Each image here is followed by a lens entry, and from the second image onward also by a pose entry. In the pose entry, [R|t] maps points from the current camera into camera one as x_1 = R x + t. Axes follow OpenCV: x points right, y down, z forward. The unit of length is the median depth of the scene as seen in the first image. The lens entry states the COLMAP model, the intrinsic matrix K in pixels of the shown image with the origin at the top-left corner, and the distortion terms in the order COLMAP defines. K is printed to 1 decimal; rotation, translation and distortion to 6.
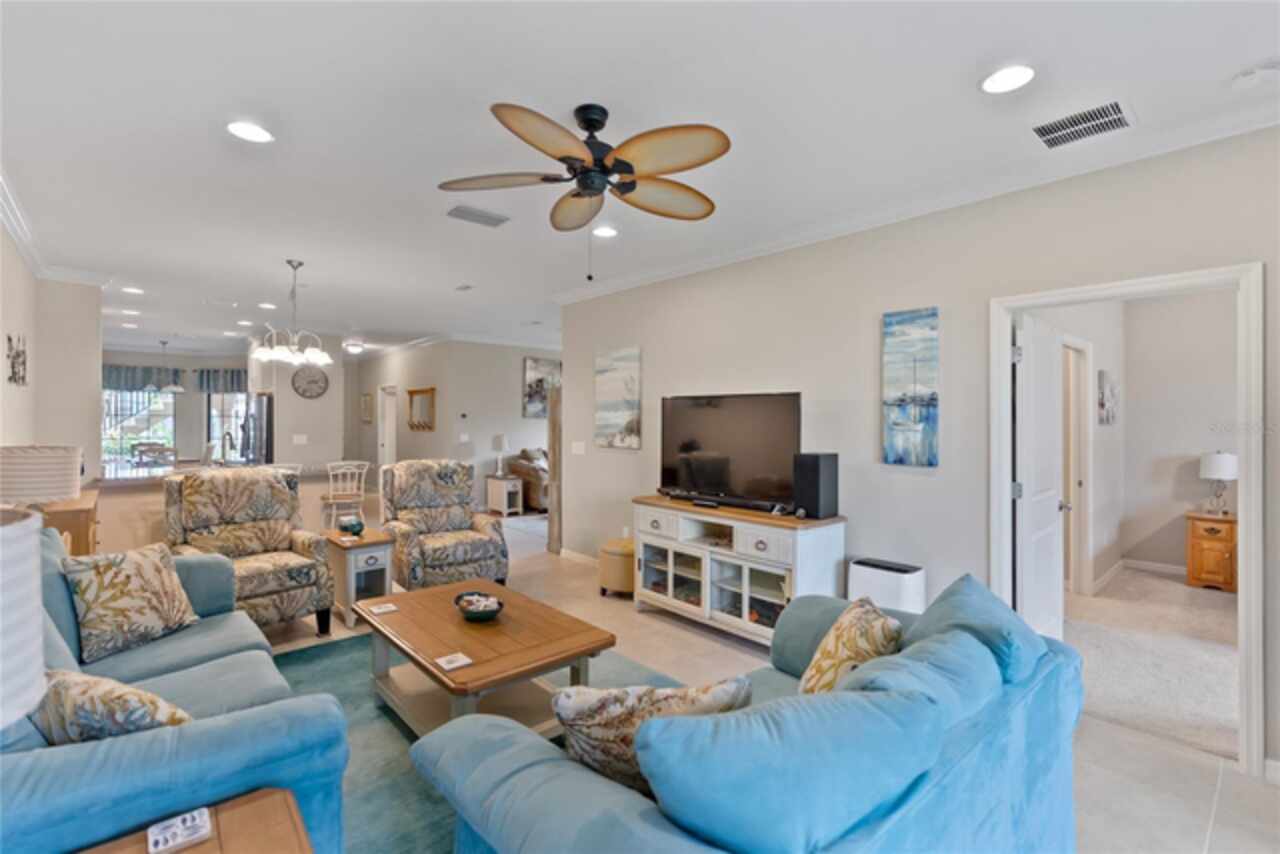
lens RADIAL K [[580.3, 0, 640.2], [0, 580.3, 423.2], [0, 0, 1]] dist [-0.006684, 0.004906]
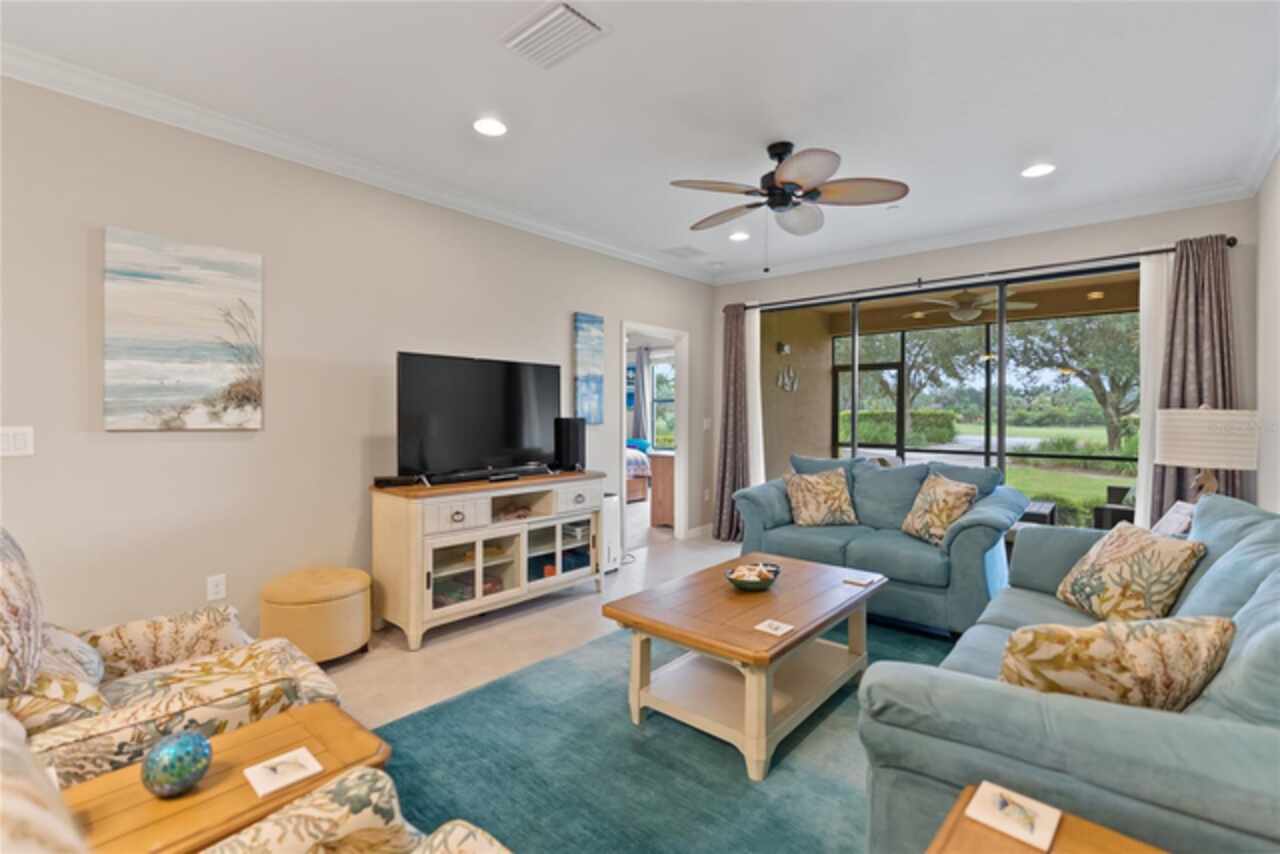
lens RADIAL K [[580.3, 0, 634.5], [0, 580.3, 417.9], [0, 0, 1]] dist [-0.006684, 0.004906]
pose [[-0.115301, -0.015635, 0.993208, -0.613979], [0.000145, 0.999876, 0.015757, 0.022645], [-0.993331, 0.001961, -0.115284, 0.673627]]
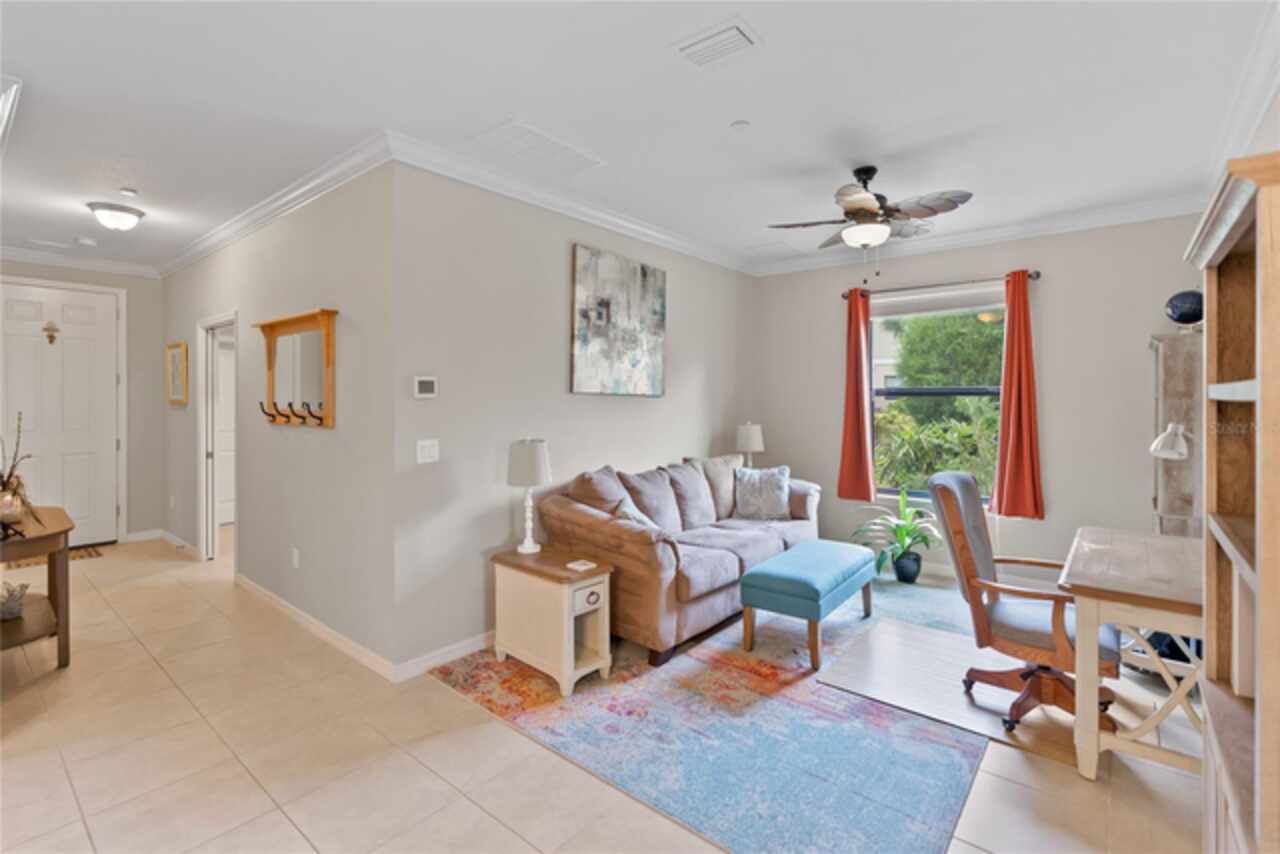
lens RADIAL K [[580.3, 0, 640.2], [0, 580.3, 403.6], [0, 0, 1]] dist [-0.006684, 0.004906]
pose [[0.989355, -0.005804, 0.145404, -0.379806], [0.004757, 0.999960, 0.007551, -0.007957], [-0.145442, -0.006779, 0.989344, 1.070131]]
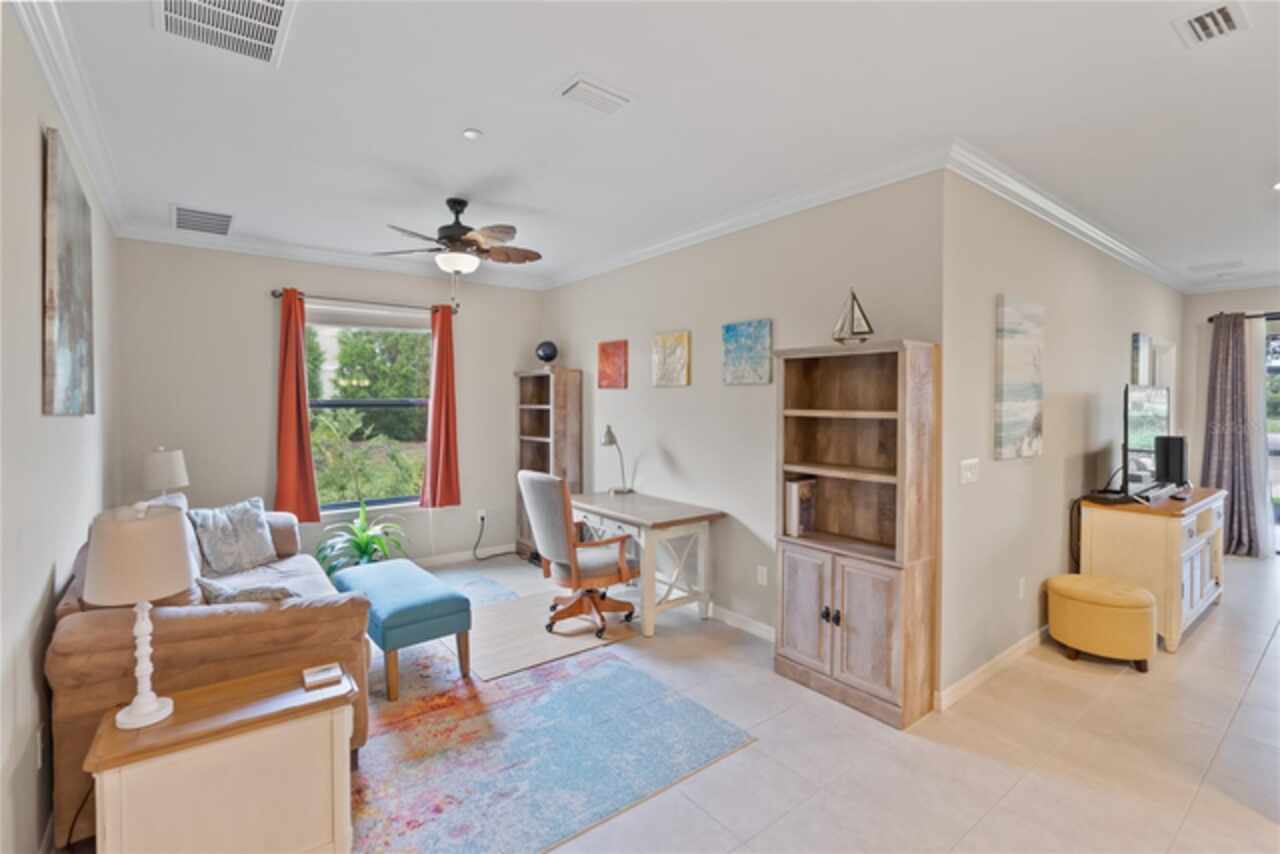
lens RADIAL K [[580.3, 0, 639.1], [0, 580.3, 407.2], [0, 0, 1]] dist [-0.006684, 0.004906]
pose [[0.085510, -0.013981, 0.996239, -0.716336], [0.004293, 0.999897, 0.013664, -0.023579], [-0.996328, 0.003109, 0.085561, 1.400641]]
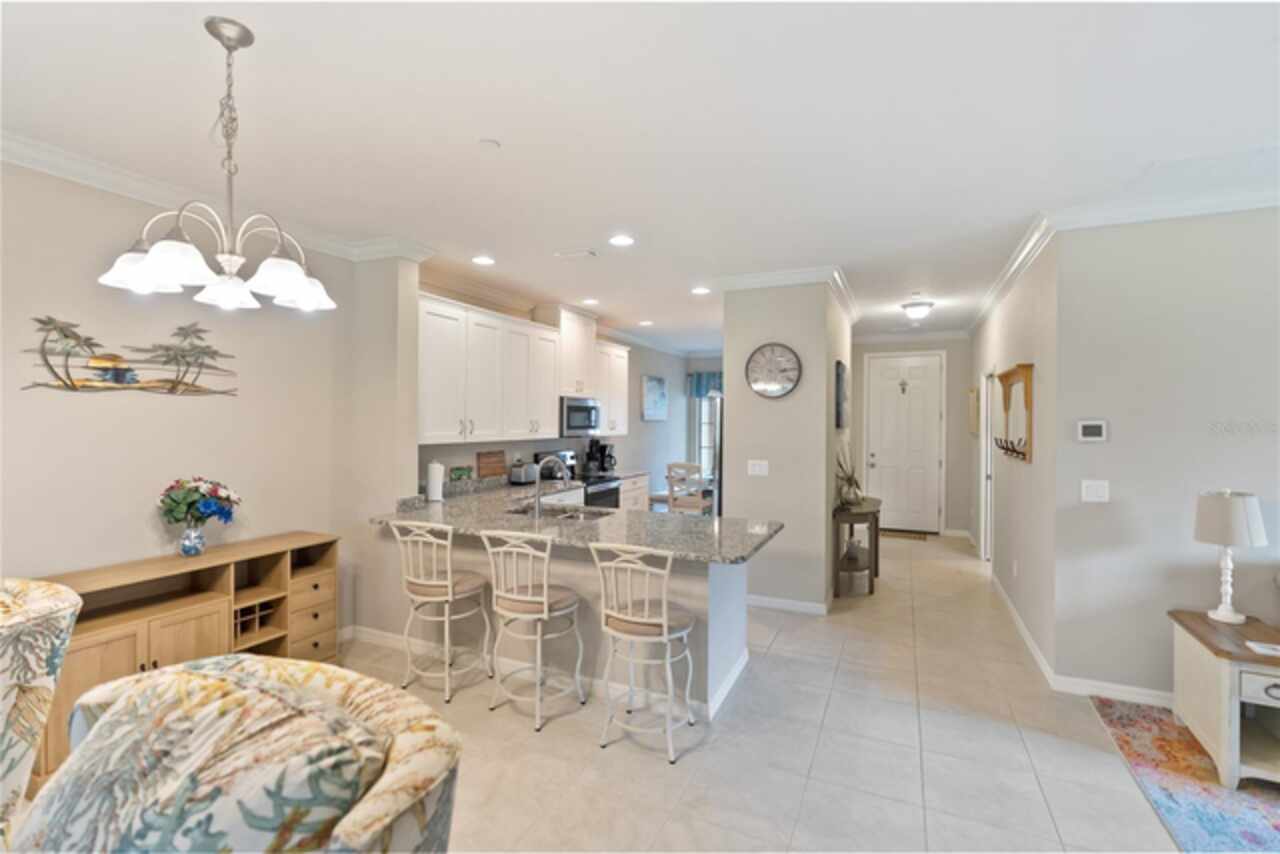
lens RADIAL K [[580.3, 0, 631.7], [0, 580.3, 427.6], [0, 0, 1]] dist [-0.006684, 0.004906]
pose [[0.386483, 0.009182, -0.922251, -0.131050], [-0.006220, 0.999954, 0.007349, -0.025831], [0.922275, 0.002896, 0.386522, 0.980484]]
